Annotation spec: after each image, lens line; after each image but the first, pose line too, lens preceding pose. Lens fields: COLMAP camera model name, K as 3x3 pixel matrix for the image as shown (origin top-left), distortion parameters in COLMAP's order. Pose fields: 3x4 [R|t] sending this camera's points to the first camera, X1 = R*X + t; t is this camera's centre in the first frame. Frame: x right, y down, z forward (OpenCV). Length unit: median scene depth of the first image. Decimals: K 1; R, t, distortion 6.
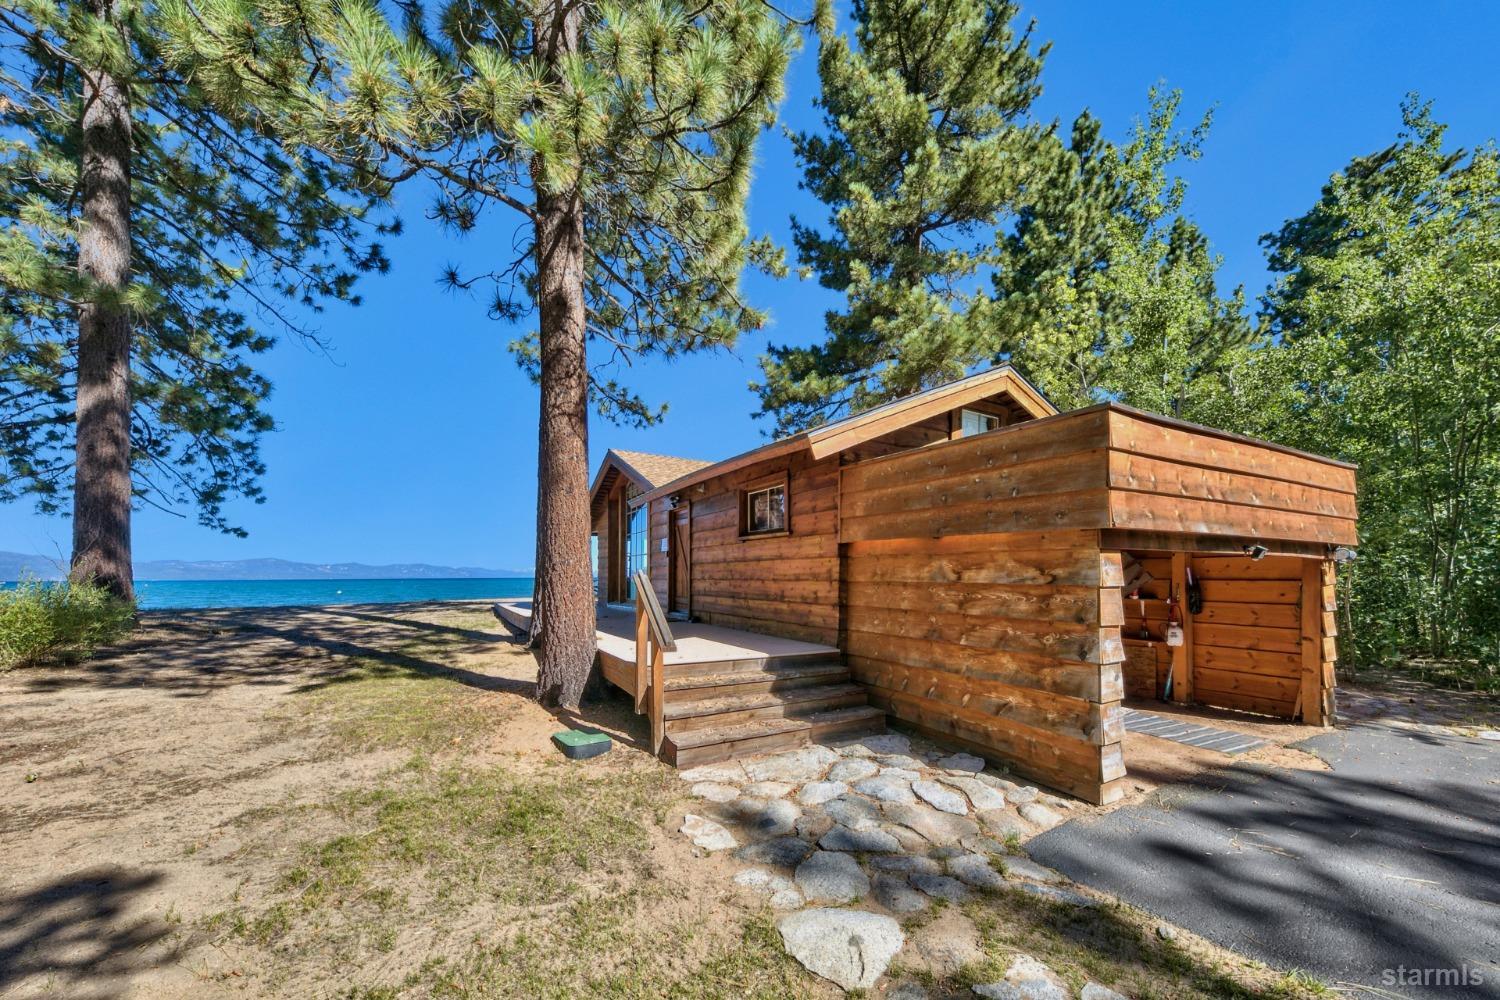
lens RADIAL K [[562.0, 0, 770.9], [0, 562.0, 509.1], [0, 0, 1]] dist [0.006768, -0.001130]
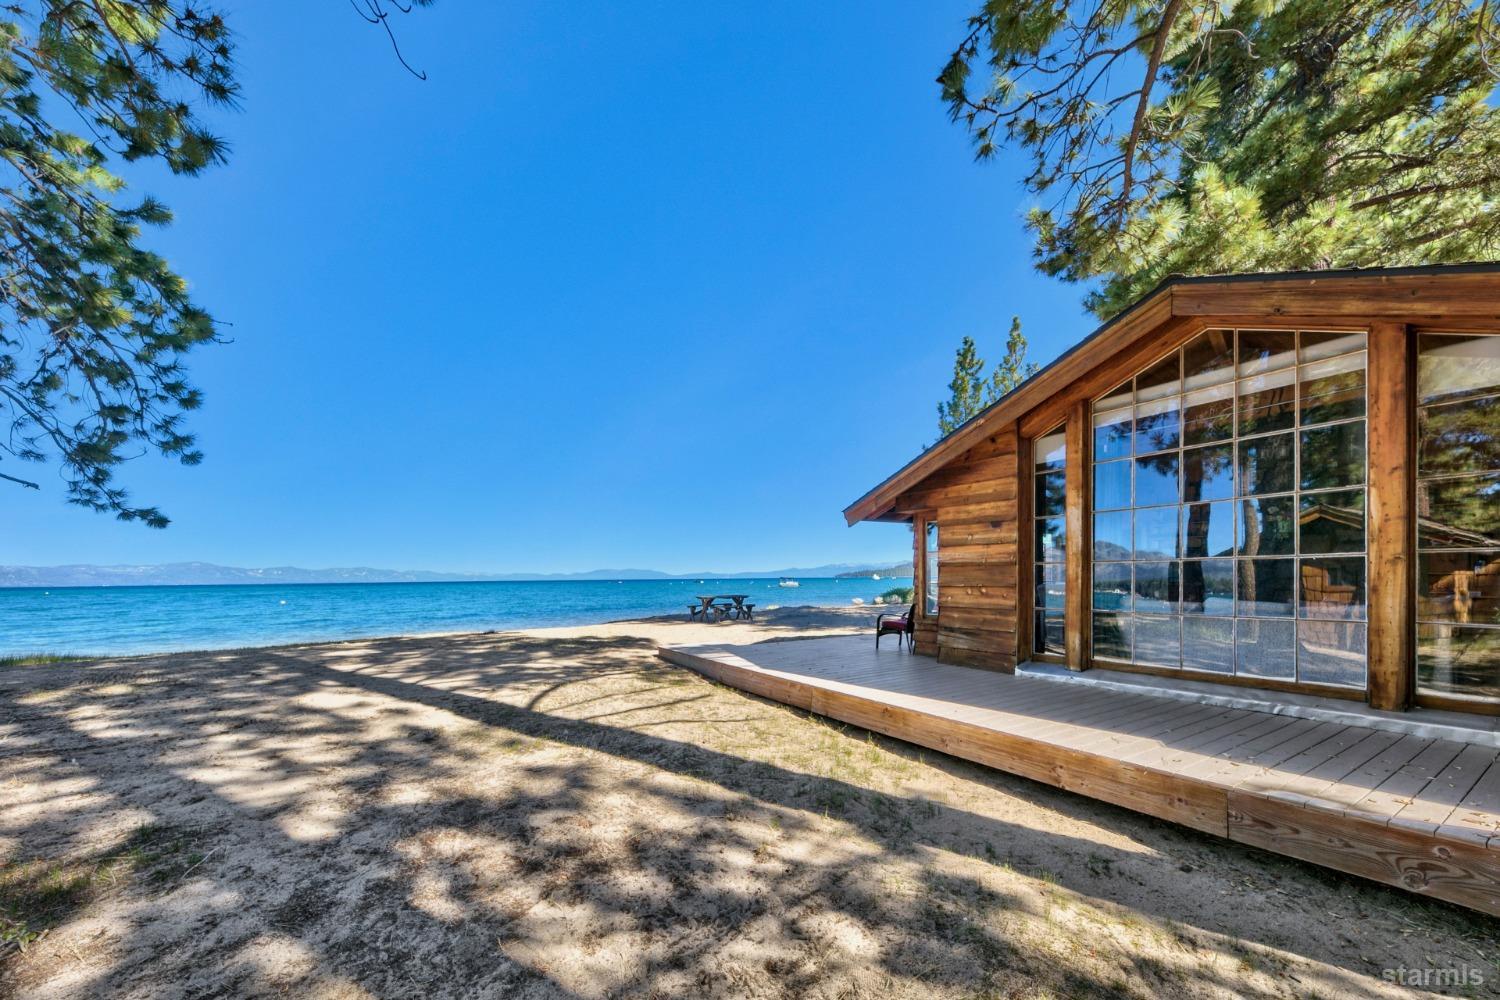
lens RADIAL K [[562.0, 0, 753.8], [0, 562.0, 513.5], [0, 0, 1]] dist [0.006768, -0.001130]
pose [[0.998471, -0.001226, 0.055258, -0.396923], [0.000873, 0.999979, 0.006400, 0.034478], [-0.055265, -0.006342, 0.998452, 0.430533]]
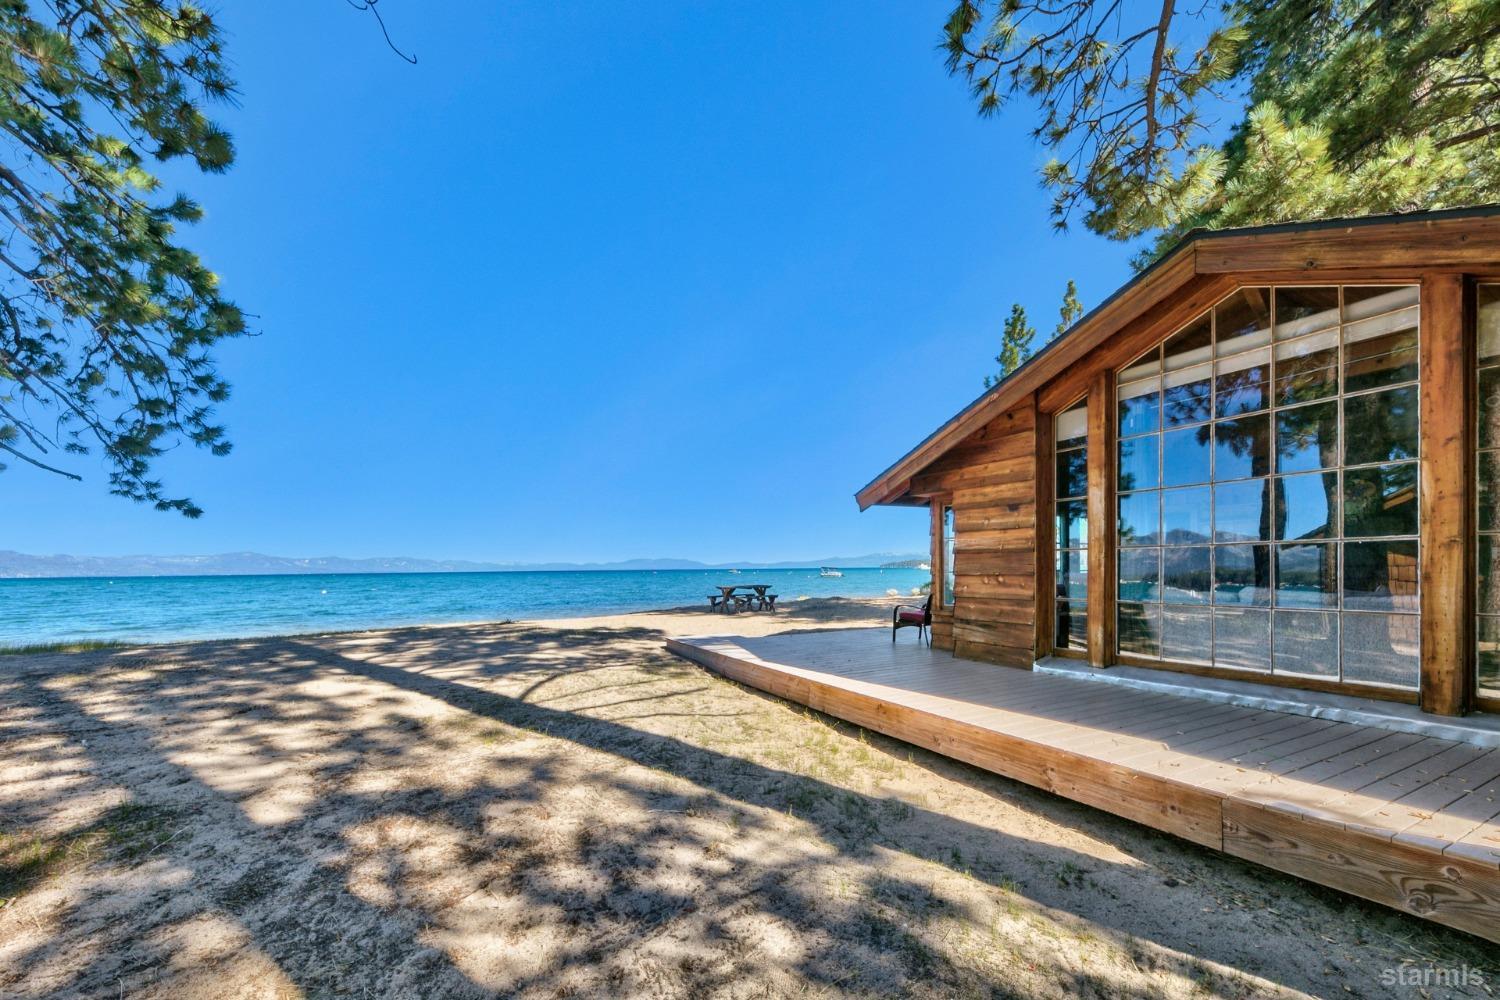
lens RADIAL K [[595.3, 0, 755.1], [0, 595.3, 499.7], [0, 0, 1]] dist [0.003993, -0.000172]
pose [[0.999788, -0.009971, -0.017989, -0.374818], [0.010077, 0.999932, 0.005834, 0.035459], [0.017929, -0.006014, 0.999821, 0.428590]]
